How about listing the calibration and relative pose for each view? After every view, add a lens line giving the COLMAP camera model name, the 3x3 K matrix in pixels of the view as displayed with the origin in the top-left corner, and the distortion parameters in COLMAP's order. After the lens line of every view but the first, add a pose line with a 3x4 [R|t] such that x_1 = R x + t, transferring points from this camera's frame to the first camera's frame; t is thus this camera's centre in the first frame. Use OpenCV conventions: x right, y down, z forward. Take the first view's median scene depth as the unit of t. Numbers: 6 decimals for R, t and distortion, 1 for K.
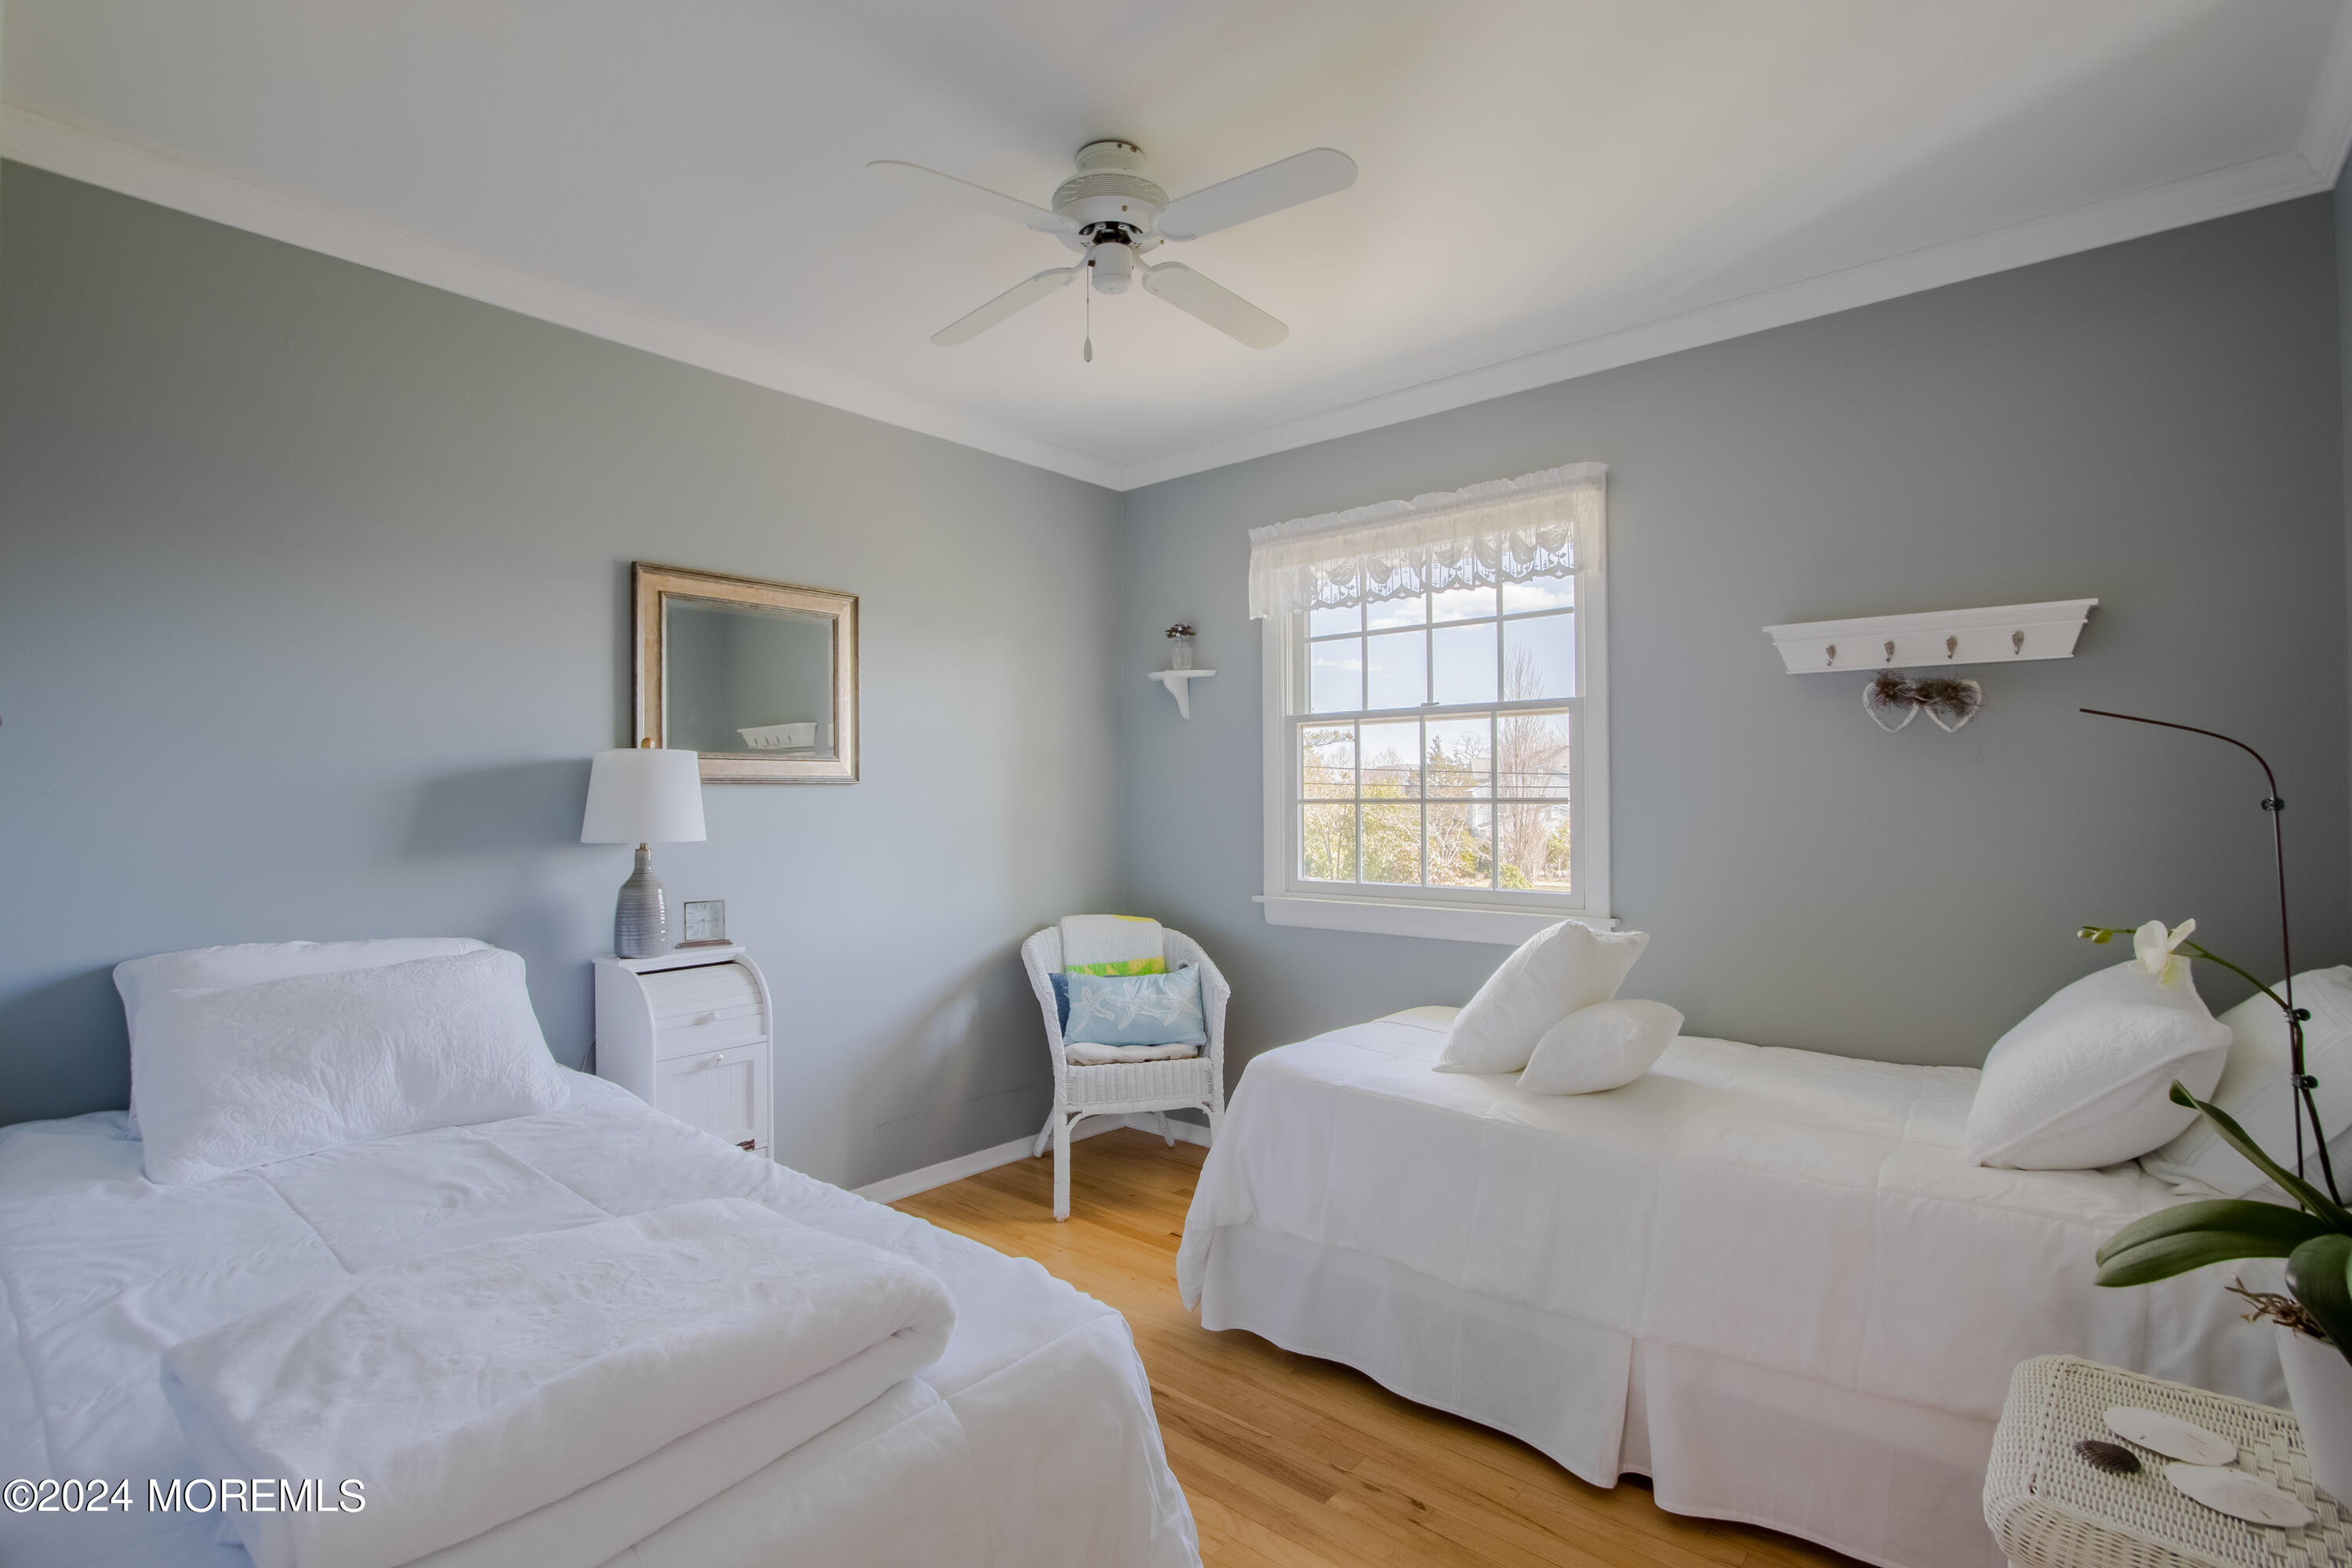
lens RADIAL K [[1100.0, 0, 1180.5], [0, 1100.0, 783.2], [0, 0, 1]] dist [-0.014920, 0.000792]
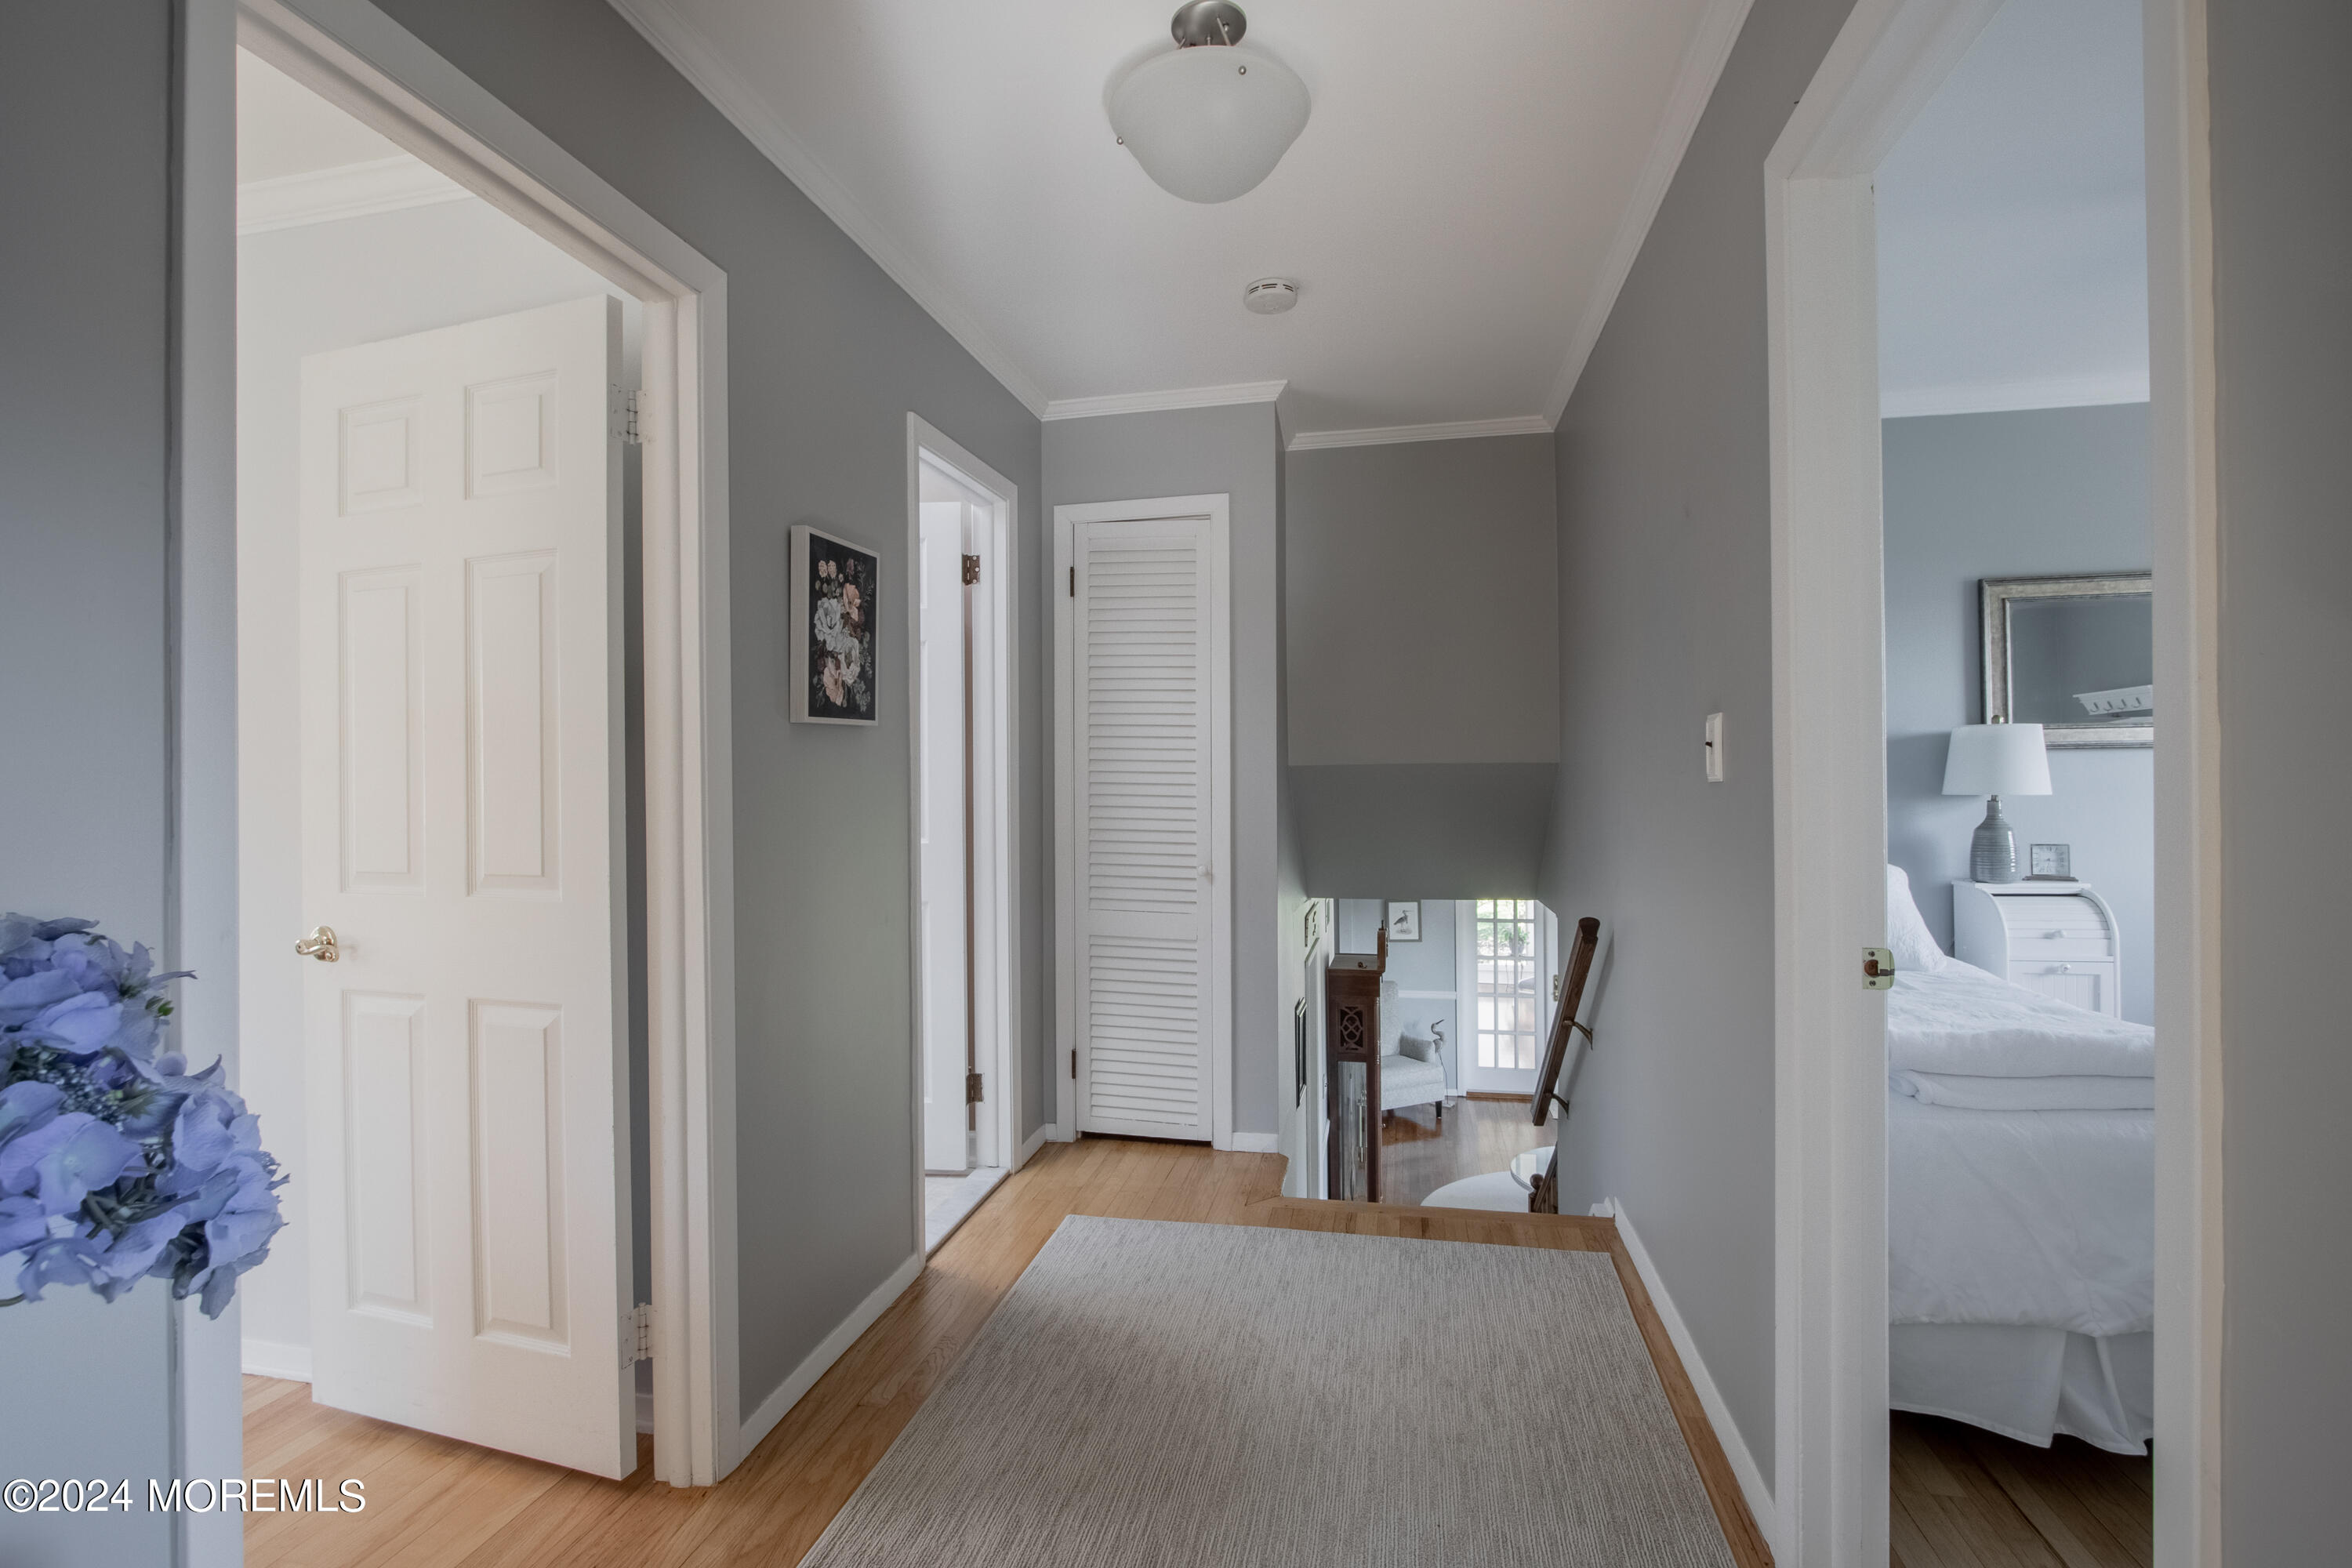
lens RADIAL K [[1100.0, 0, 1118.0], [0, 1100.0, 769.6], [0, 0, 1]] dist [-0.014920, 0.000792]
pose [[0.453478, -0.004730, -0.891255, 0.187944], [0.020096, 0.999786, 0.004919, -0.004121], [0.891041, -0.020141, 0.453476, -0.502940]]
